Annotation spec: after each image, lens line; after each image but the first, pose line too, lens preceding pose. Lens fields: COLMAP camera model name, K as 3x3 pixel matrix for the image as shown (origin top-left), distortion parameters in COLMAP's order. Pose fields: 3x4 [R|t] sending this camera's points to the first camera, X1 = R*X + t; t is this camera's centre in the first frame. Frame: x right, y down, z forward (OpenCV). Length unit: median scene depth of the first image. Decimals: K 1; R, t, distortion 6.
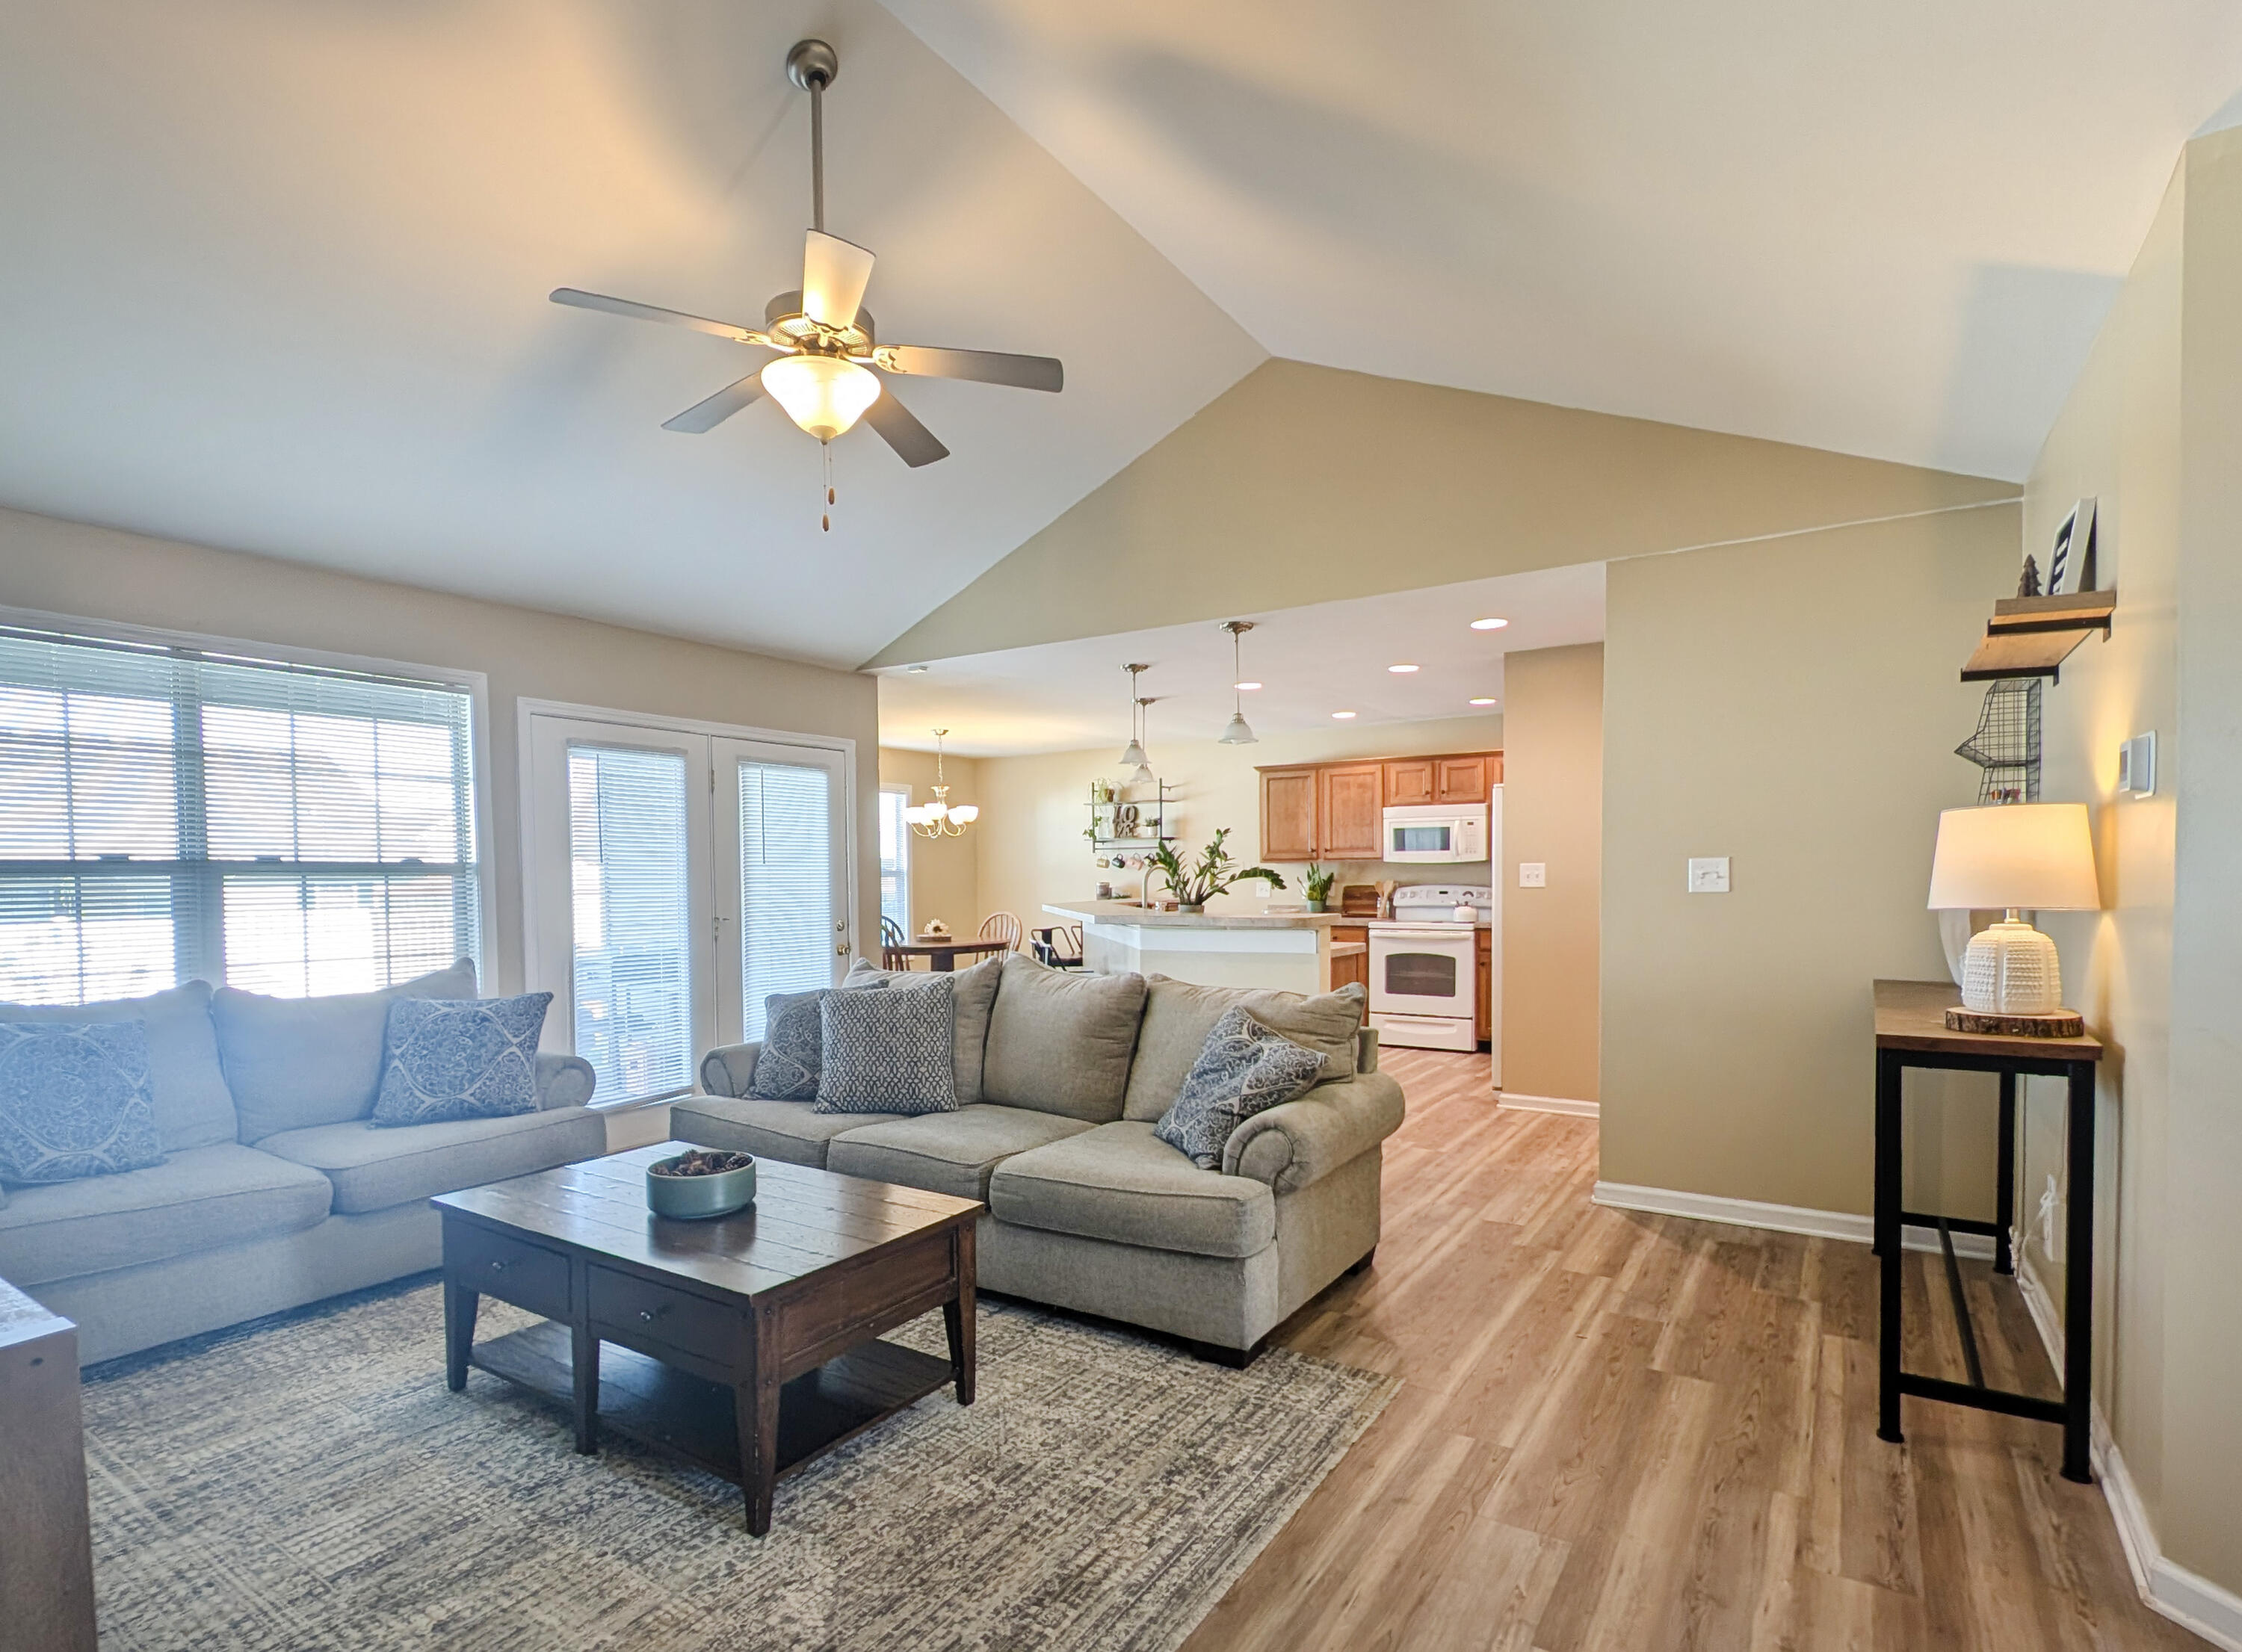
lens RADIAL K [[1103.6, 0, 1124.6], [0, 1103.6, 914.7], [0, 0, 1]] dist [0.002413, 0.000377]
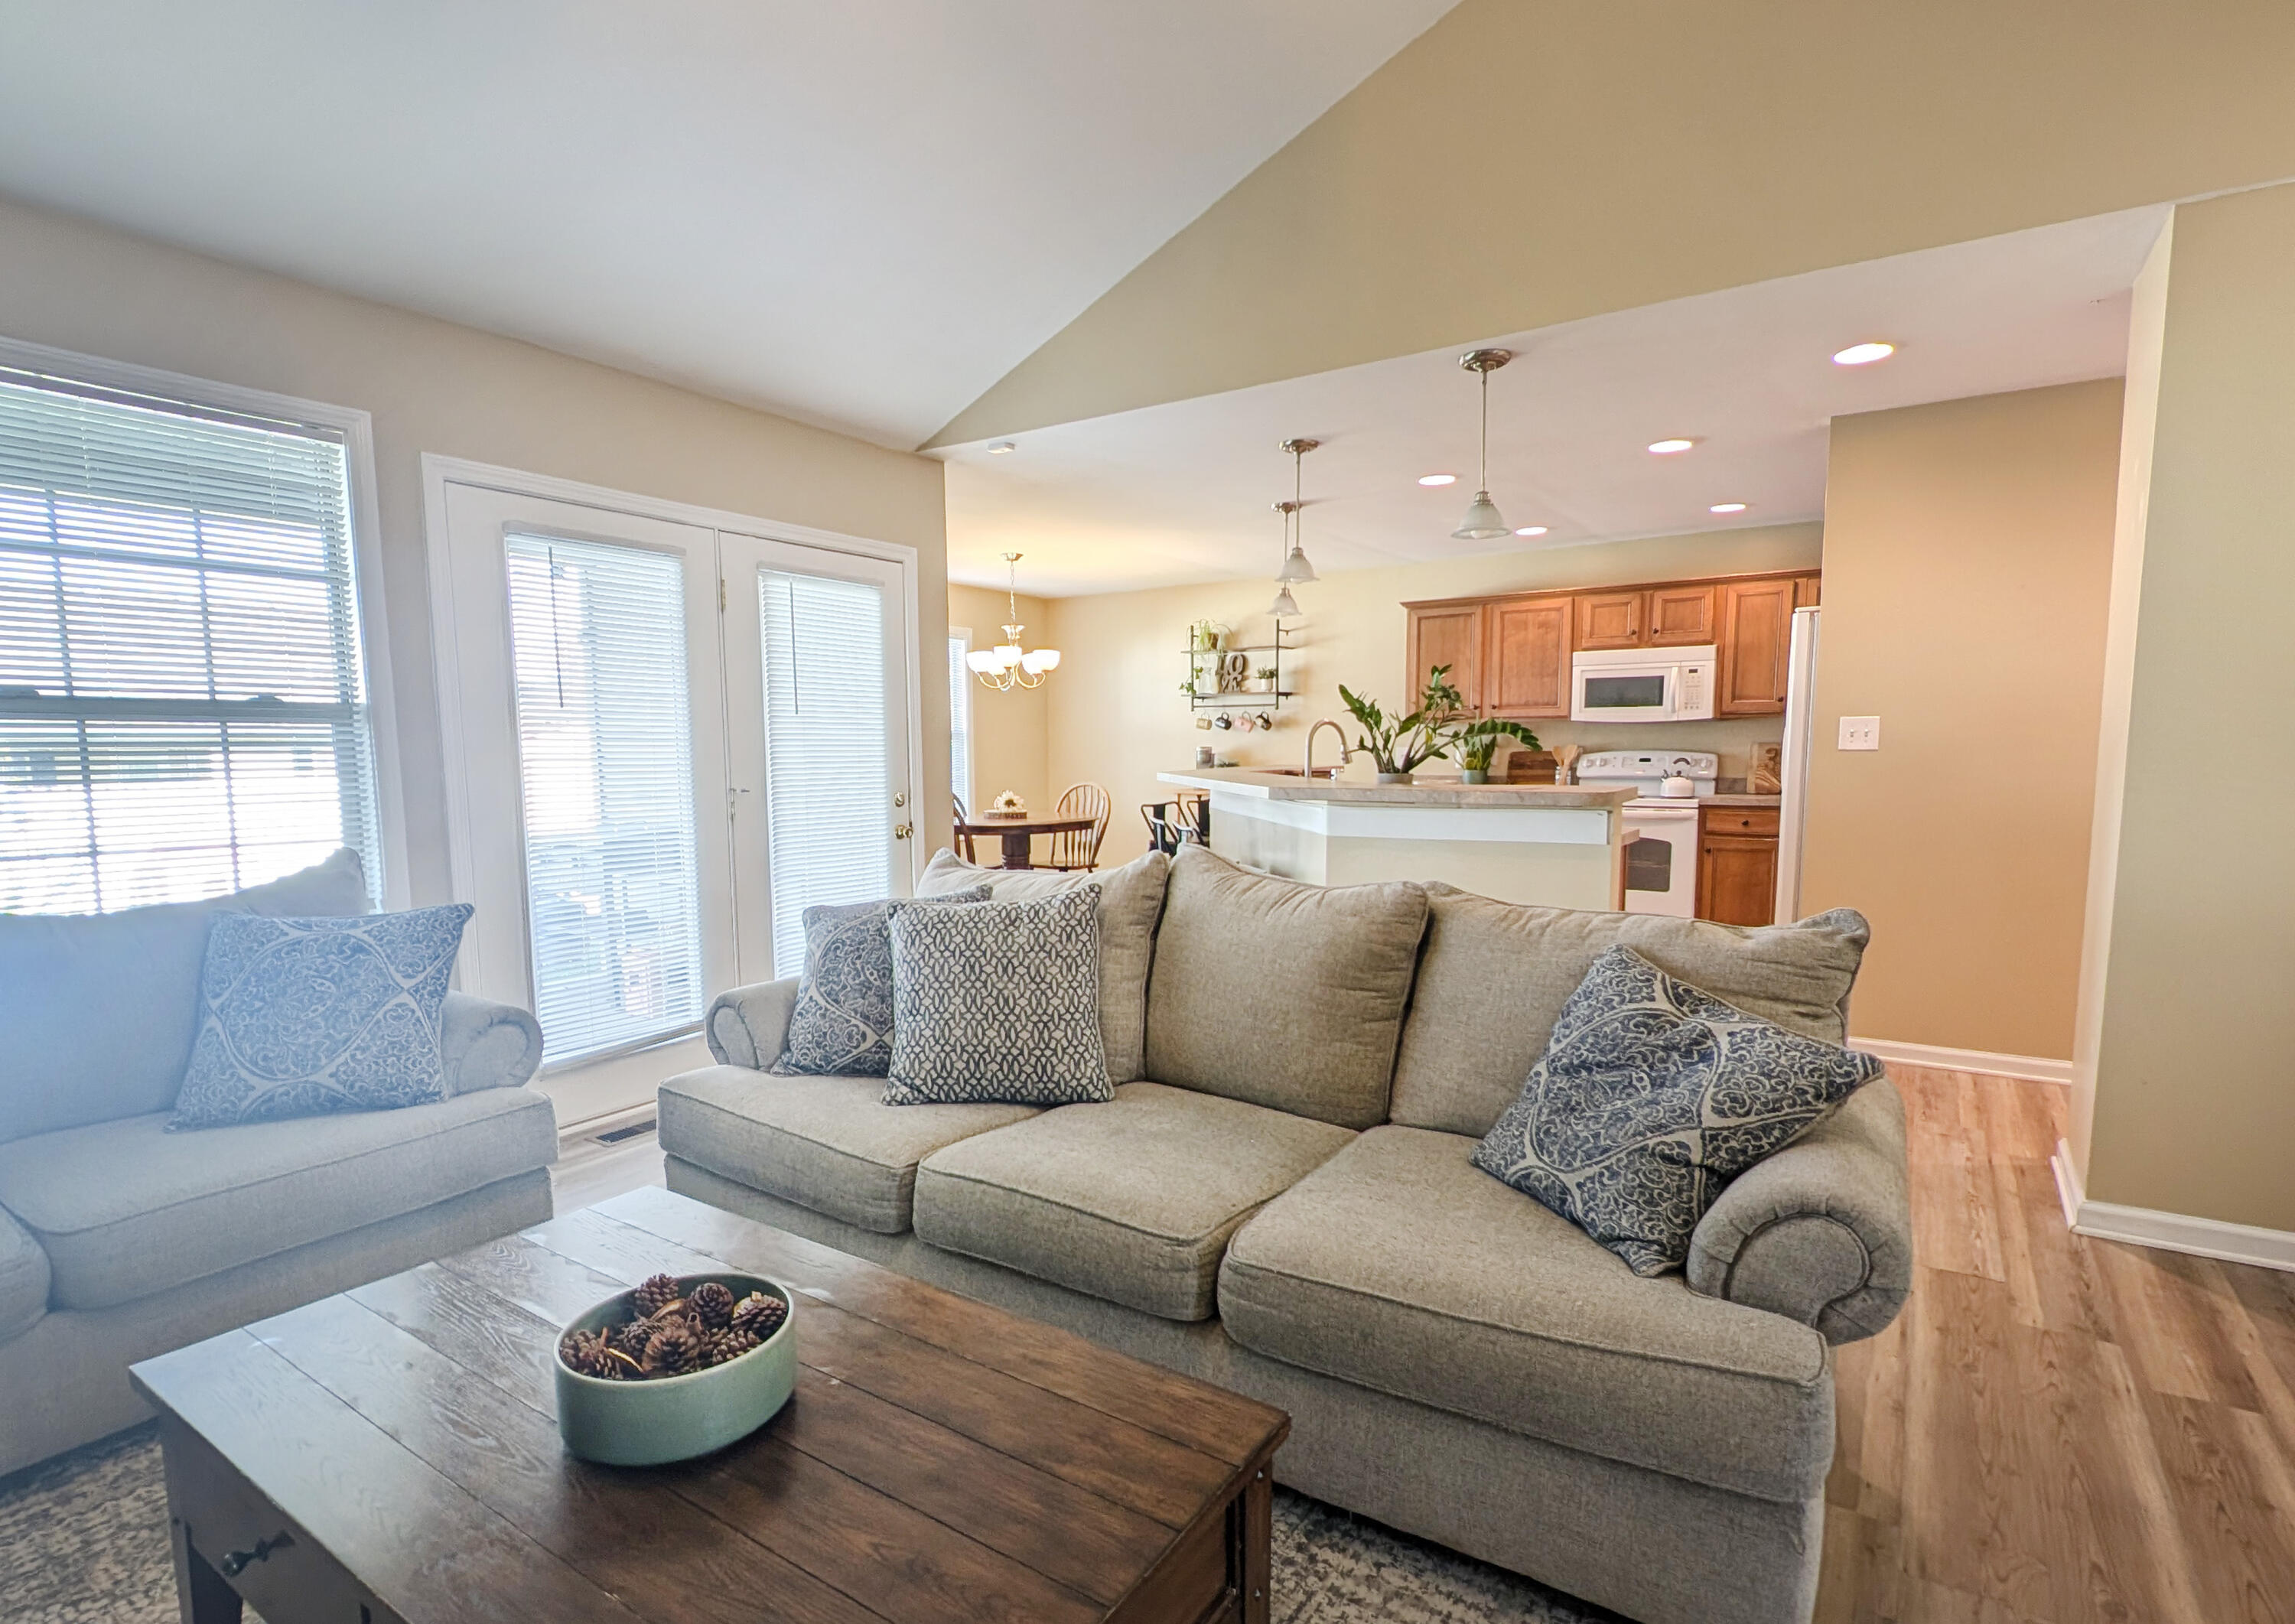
lens RADIAL K [[1127.7, 0, 1148.0], [0, 1127.7, 869.8], [0, 0, 1]] dist [0.001335, 0.000125]
pose [[0.999881, 0.004738, -0.014657, -0.090013], [-0.003648, 0.997288, 0.073514, 0.000722], [0.014965, -0.073452, 0.997186, 0.273006]]
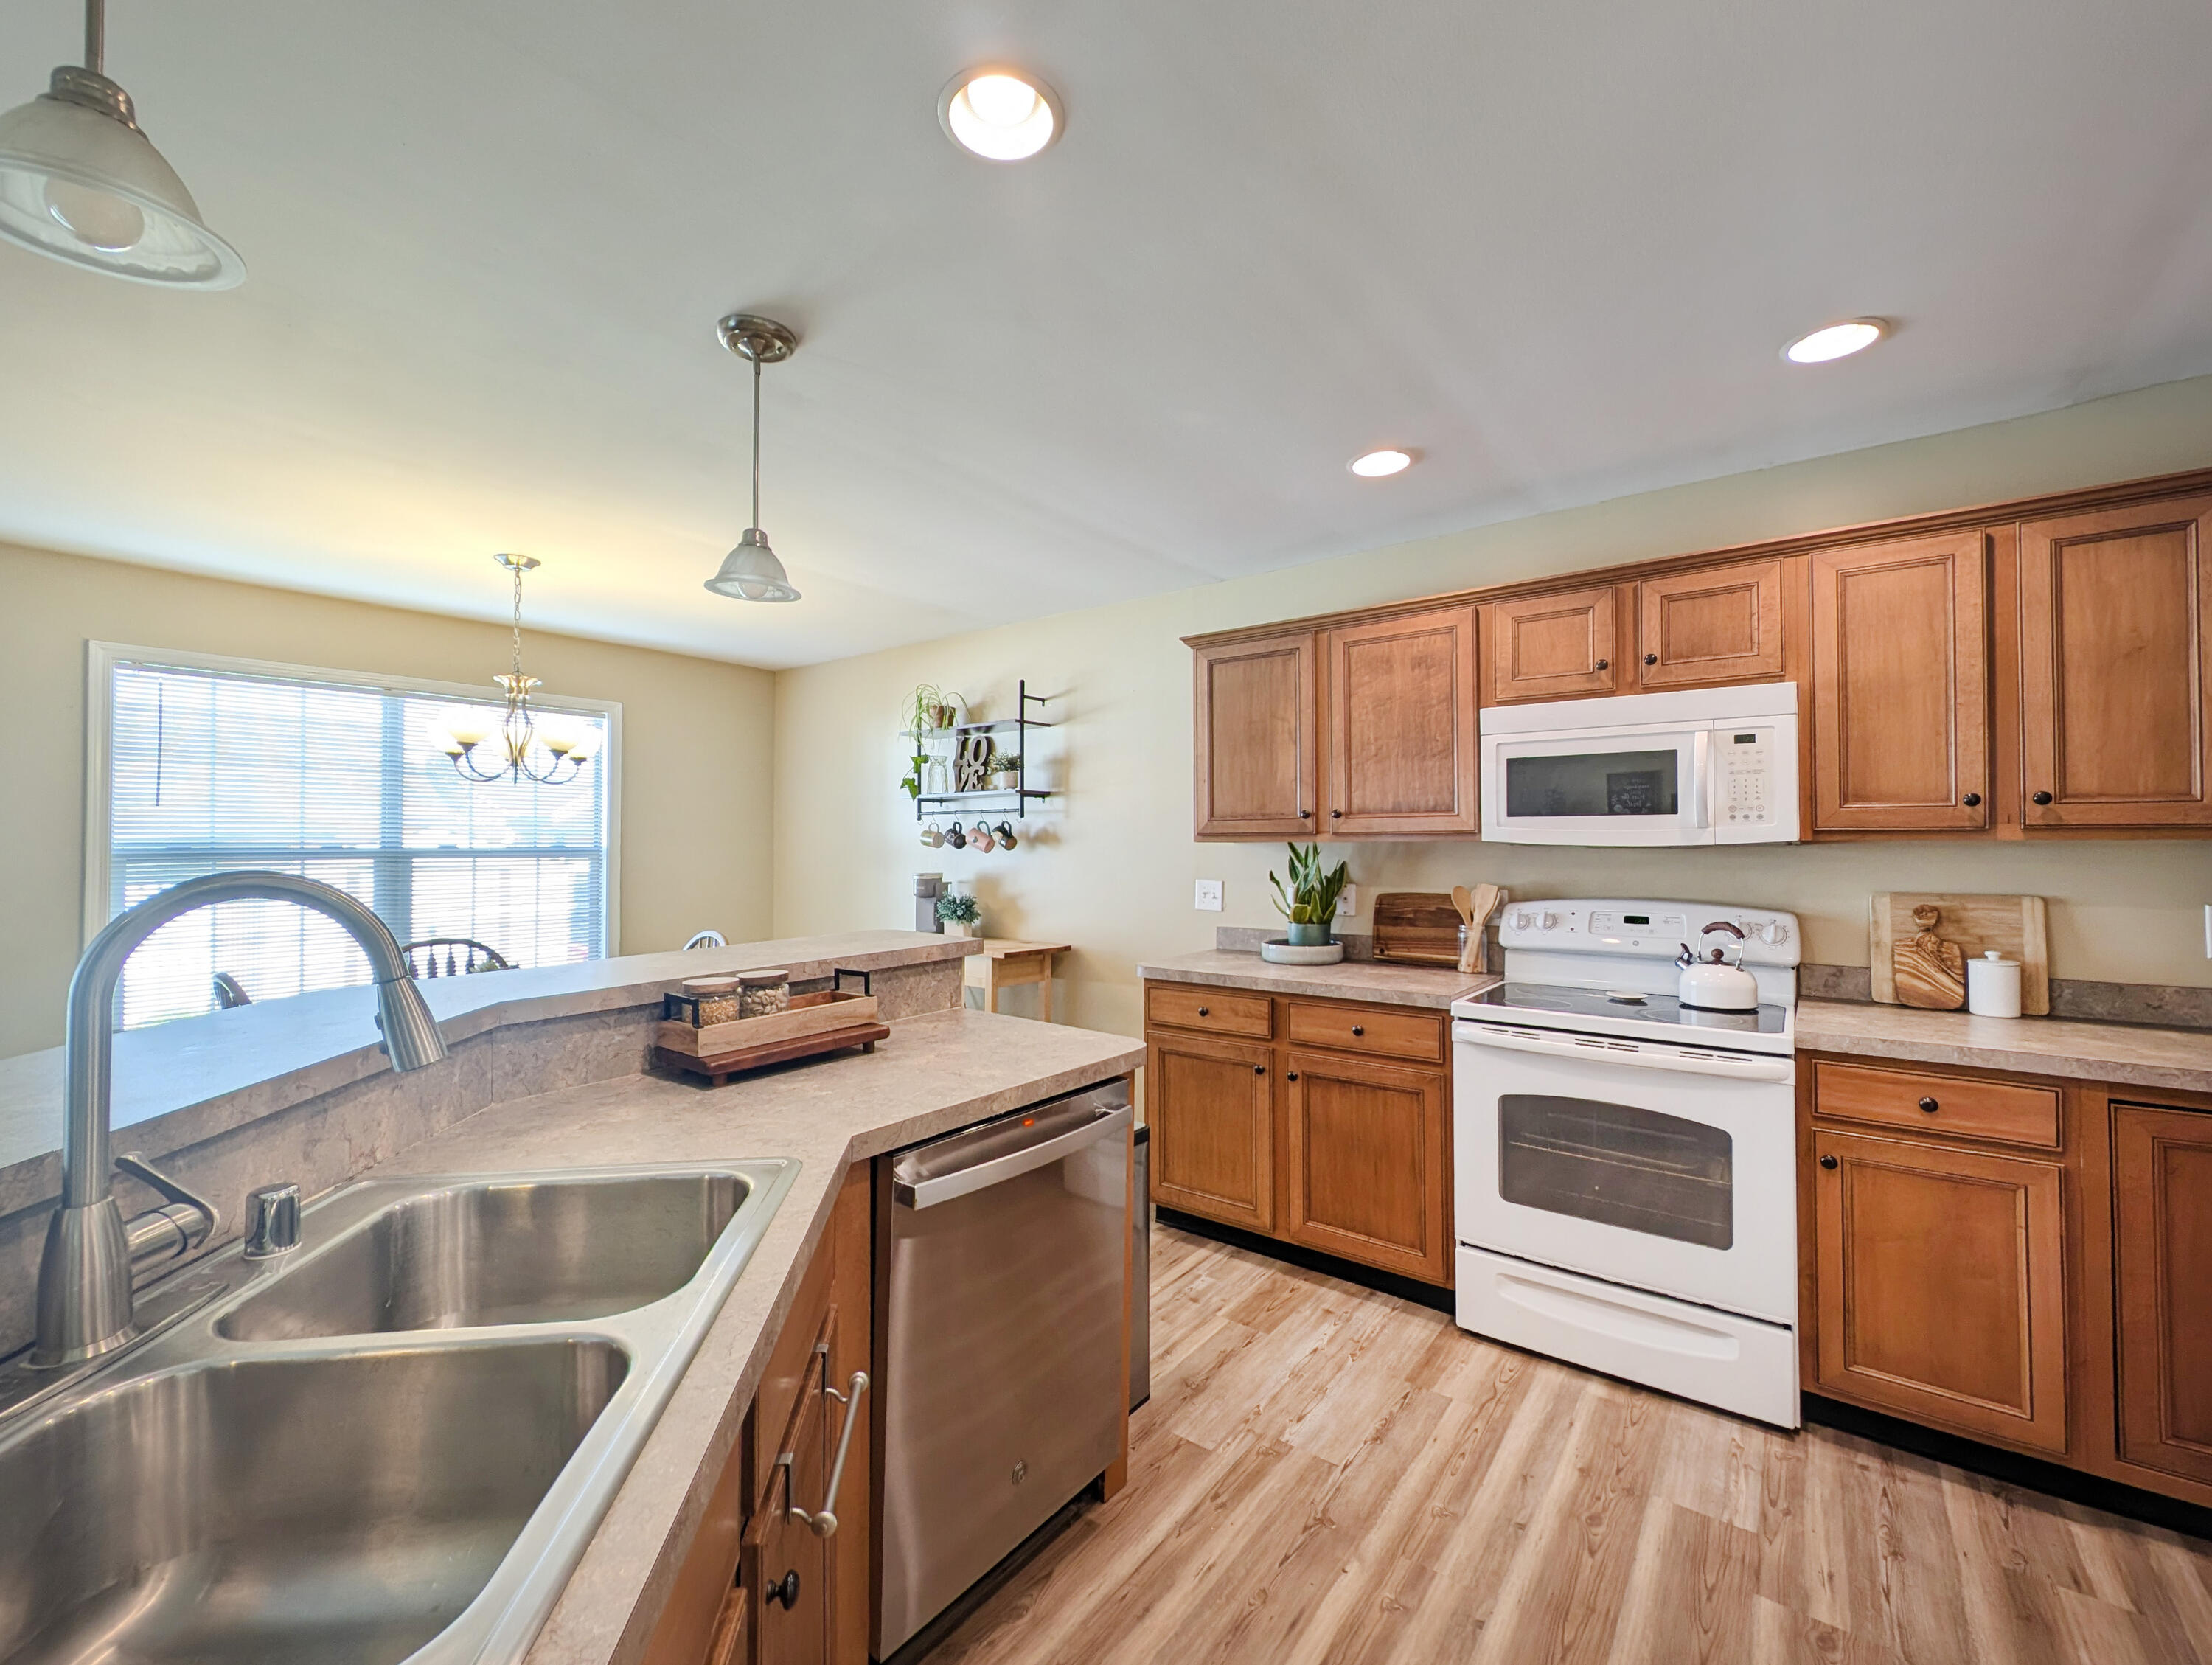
lens RADIAL K [[905.0, 0, 1106.0], [0, 905.0, 832.5], [0, 0, 1]] dist [0.011863, -0.008349]
pose [[0.997212, 0.006037, -0.074377, 0.189450], [-0.009631, 0.998798, -0.048062, -0.053136], [0.073997, 0.048644, 0.996071, 1.020982]]
